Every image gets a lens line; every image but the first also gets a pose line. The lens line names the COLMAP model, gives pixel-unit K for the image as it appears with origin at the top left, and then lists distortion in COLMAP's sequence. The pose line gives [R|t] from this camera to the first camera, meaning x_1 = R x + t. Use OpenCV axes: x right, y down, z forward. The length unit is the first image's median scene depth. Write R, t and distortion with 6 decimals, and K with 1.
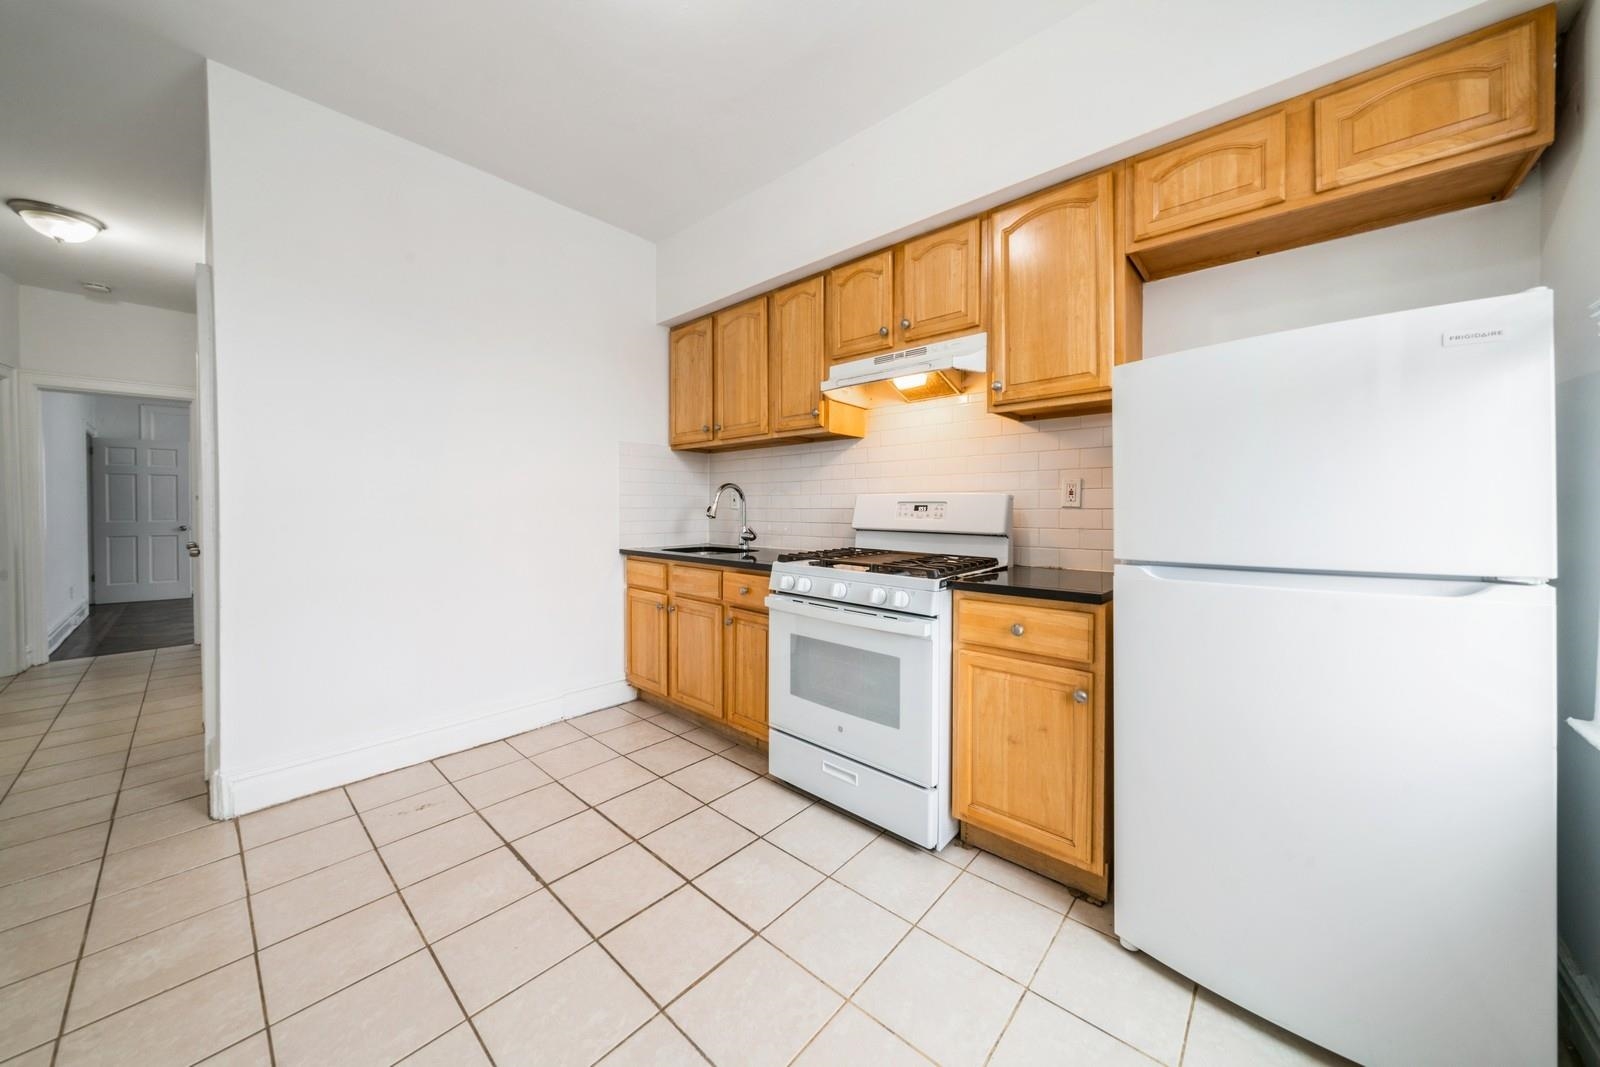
lens RADIAL K [[548.8, 0, 798.9], [0, 548.8, 515.4], [0, 0, 1]] dist [-0.002498, -0.000271]
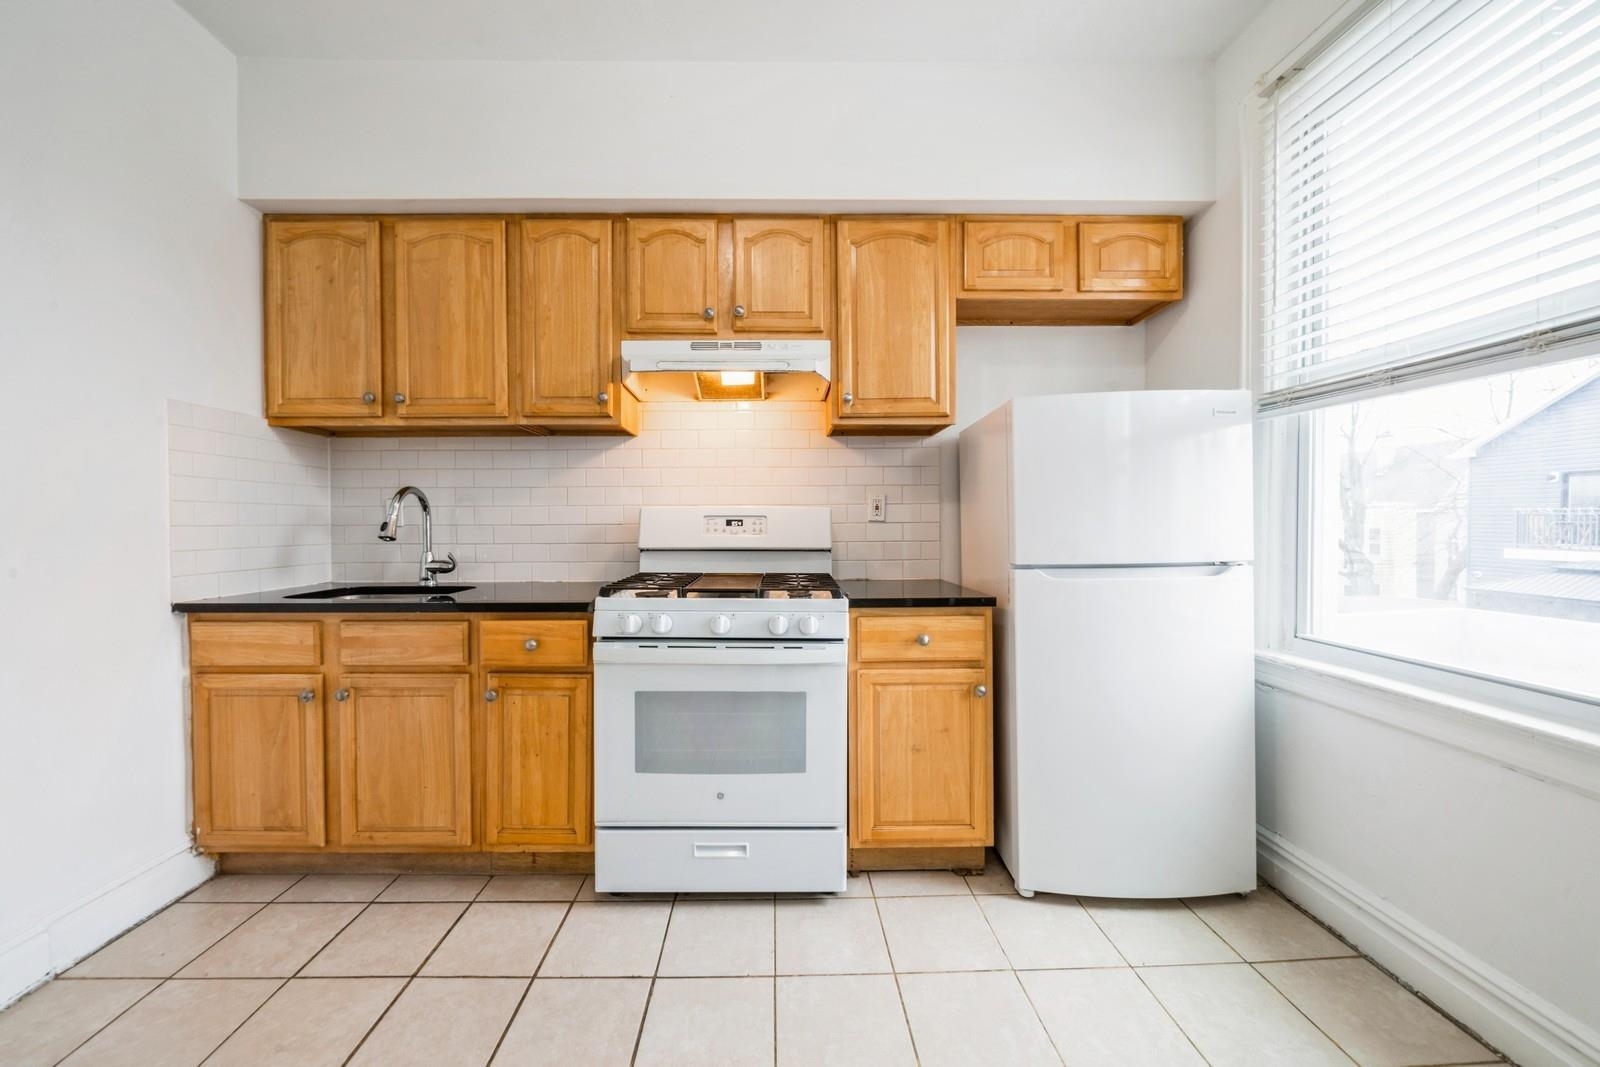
lens RADIAL K [[600.6, 0, 778.1], [0, 600.6, 533.7], [0, 0, 1]] dist [-0.002235, -0.000274]
pose [[0.735400, -0.015084, 0.677466, -0.390147], [0.014910, 0.999870, 0.006078, -0.000622], [-0.677470, 0.005632, 0.735529, 0.248203]]
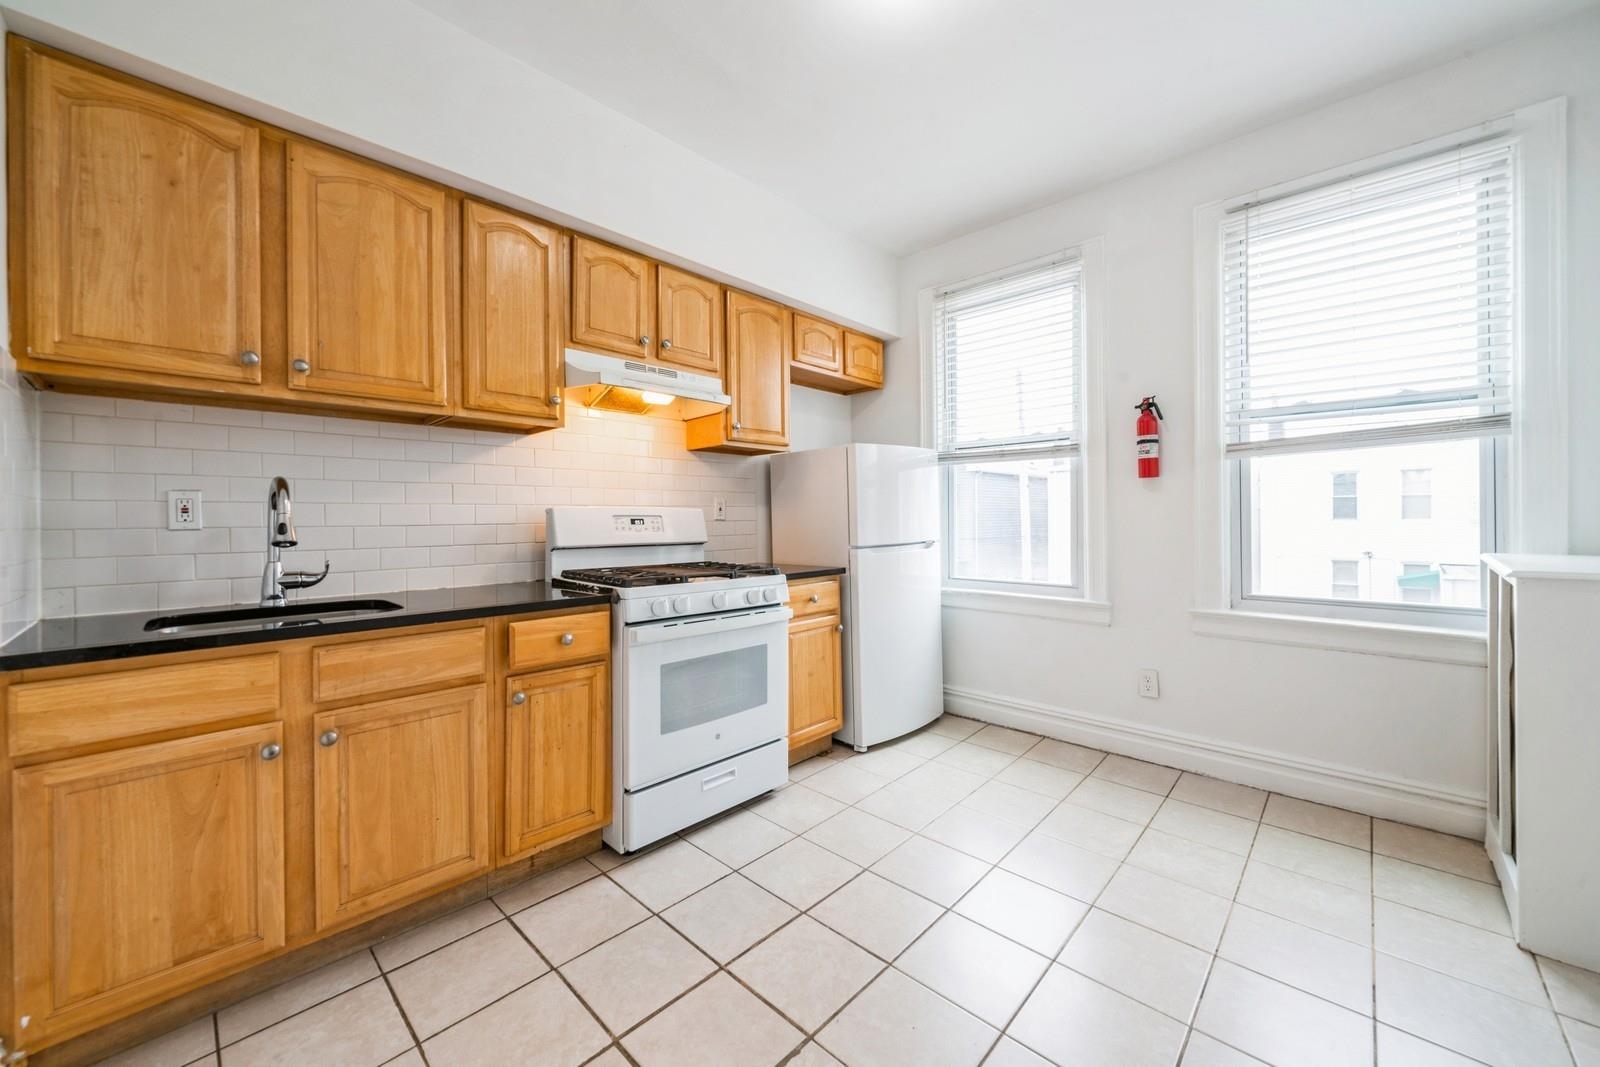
lens RADIAL K [[609.1, 0, 794.5], [0, 609.1, 521.5], [0, 0, 1]] dist [-0.000693, -0.000077]
pose [[0.029030, -0.004568, 0.999568, -0.904282], [0.025220, 0.999675, 0.003836, -0.010786], [-0.999260, 0.025098, 0.029135, 0.697493]]
